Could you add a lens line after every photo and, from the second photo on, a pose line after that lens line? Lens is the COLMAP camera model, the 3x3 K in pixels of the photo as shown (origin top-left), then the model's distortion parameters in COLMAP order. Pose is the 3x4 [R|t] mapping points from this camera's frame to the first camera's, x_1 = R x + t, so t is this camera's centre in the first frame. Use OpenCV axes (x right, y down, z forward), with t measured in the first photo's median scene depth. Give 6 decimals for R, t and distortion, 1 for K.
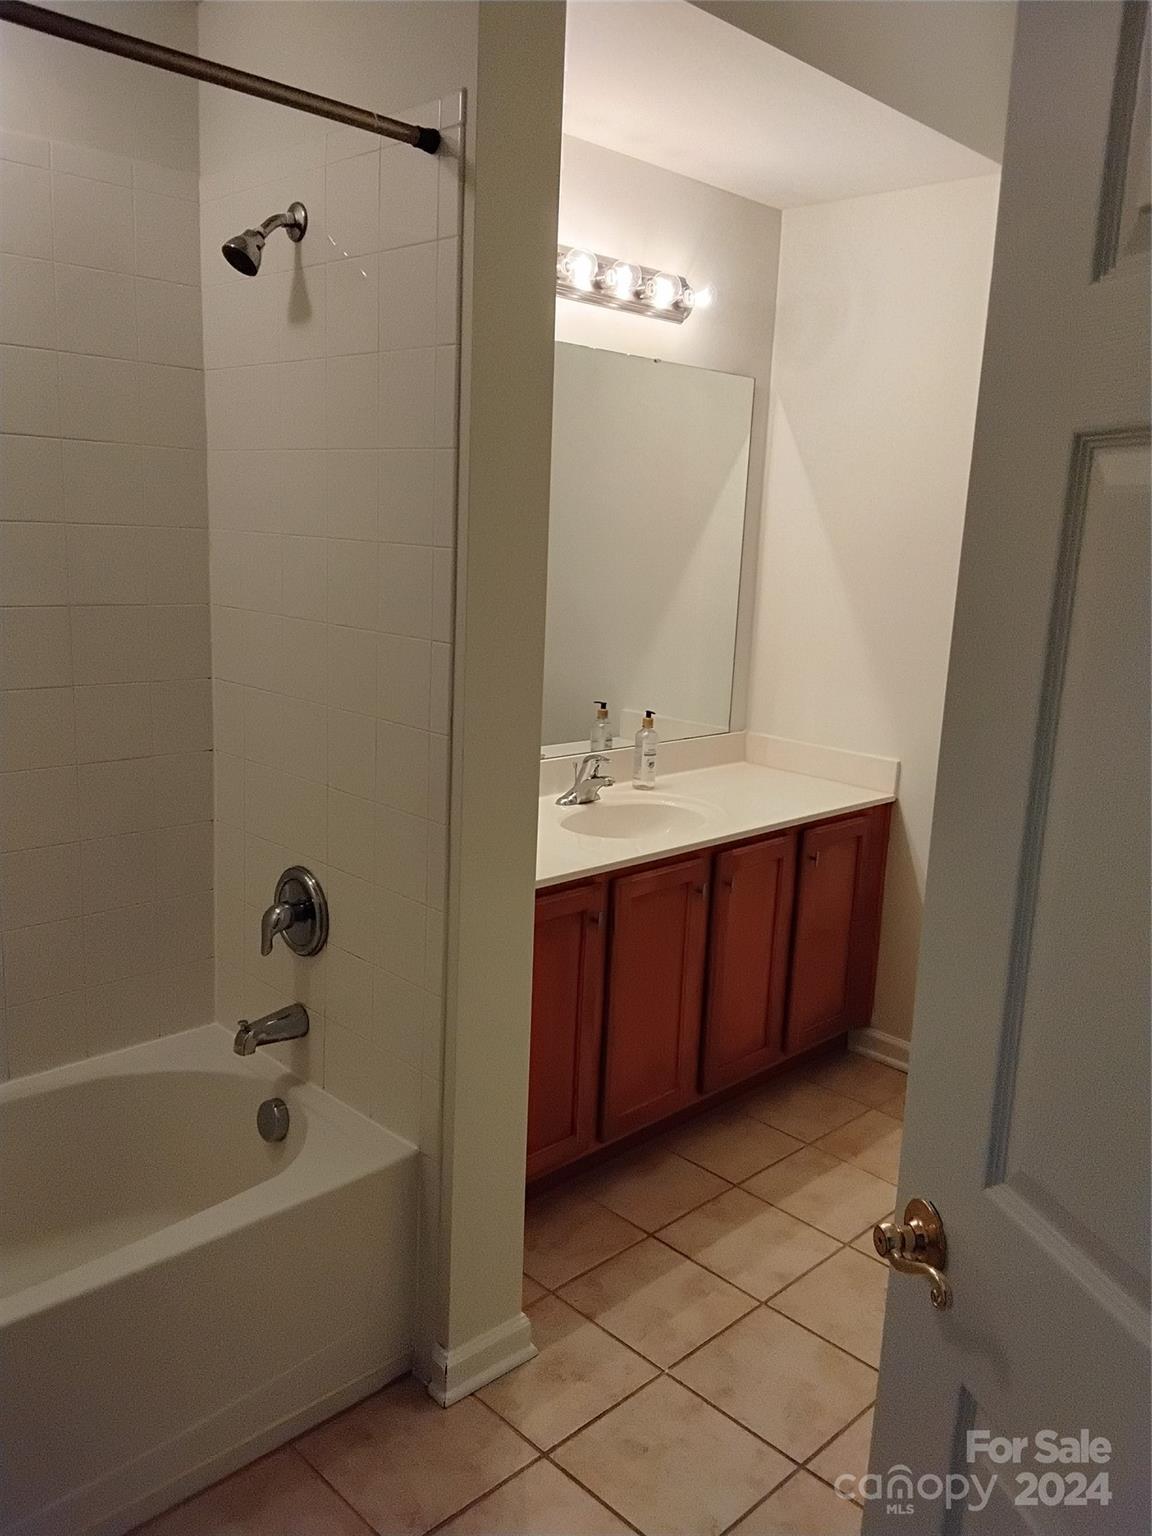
lens RADIAL K [[1188.1, 0, 575.1], [0, 1188.1, 764.0], [0, 0, 1]] dist [0.114776, -0.179404]
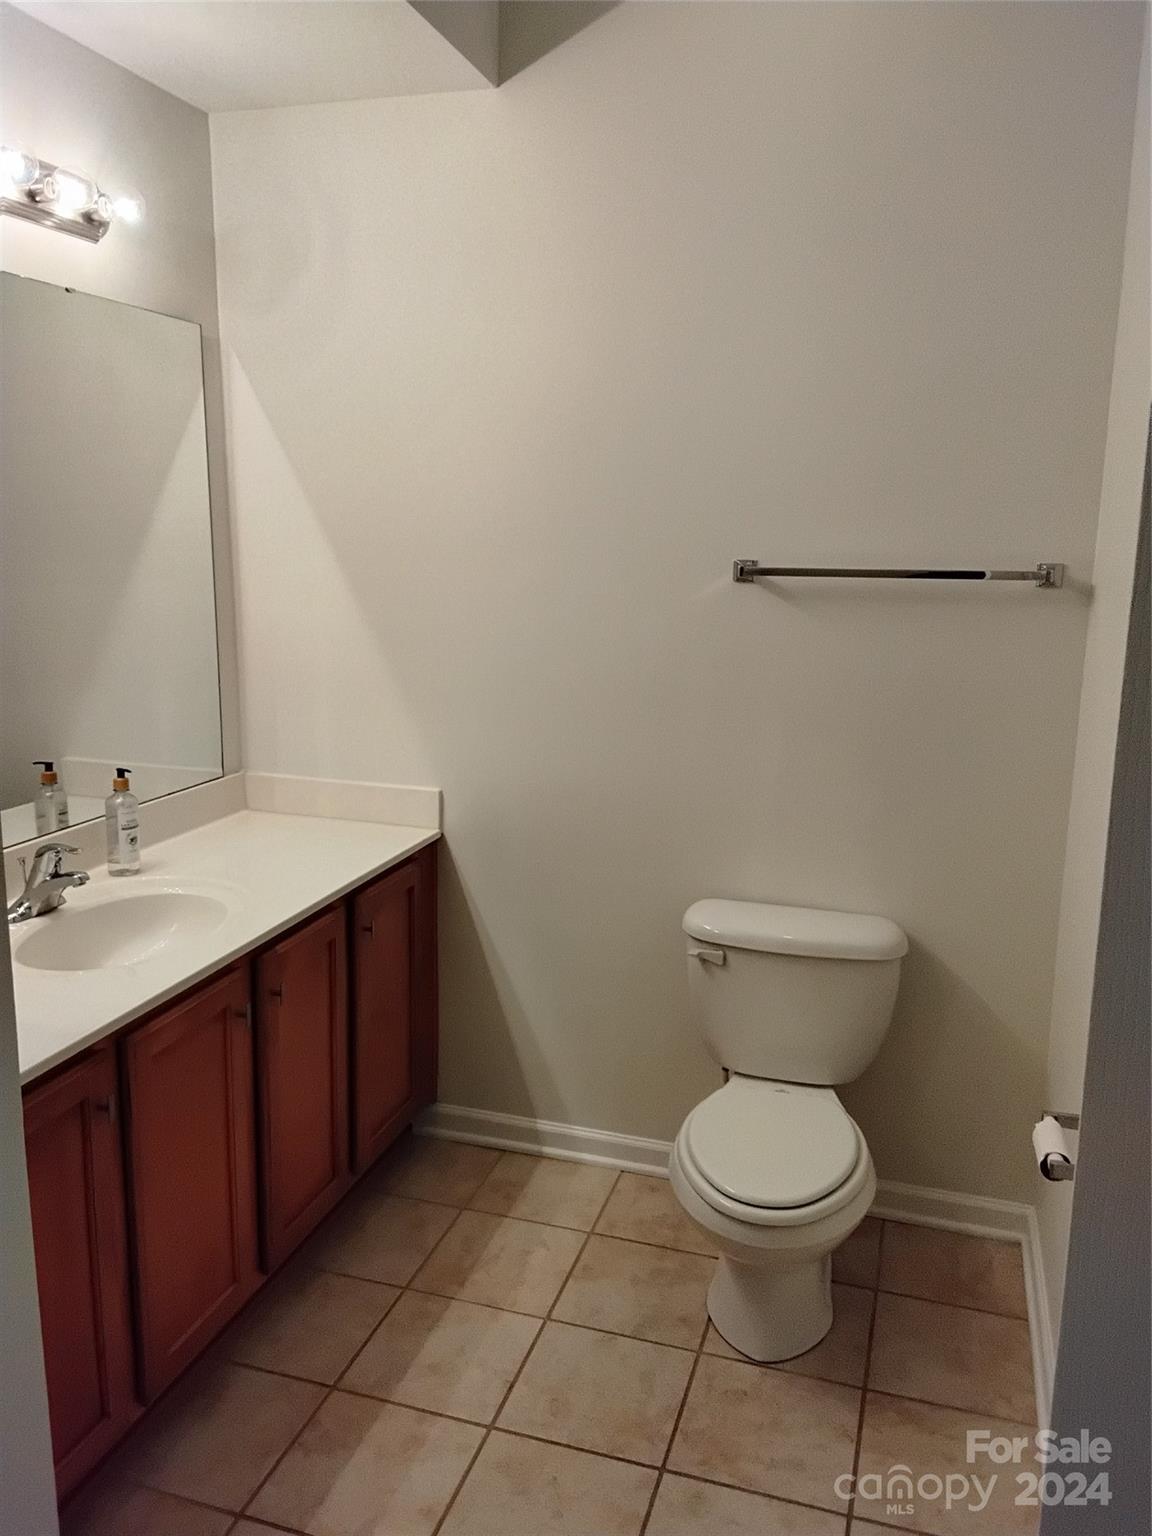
lens RADIAL K [[1188.1, 0, 575.1], [0, 1188.1, 764.0], [0, 0, 1]] dist [0.114776, -0.179404]
pose [[0.882989, -0.118561, 0.454173, -0.027696], [0.111718, 0.992853, 0.041983, -0.048316], [-0.455904, 0.013669, 0.889924, 0.214930]]
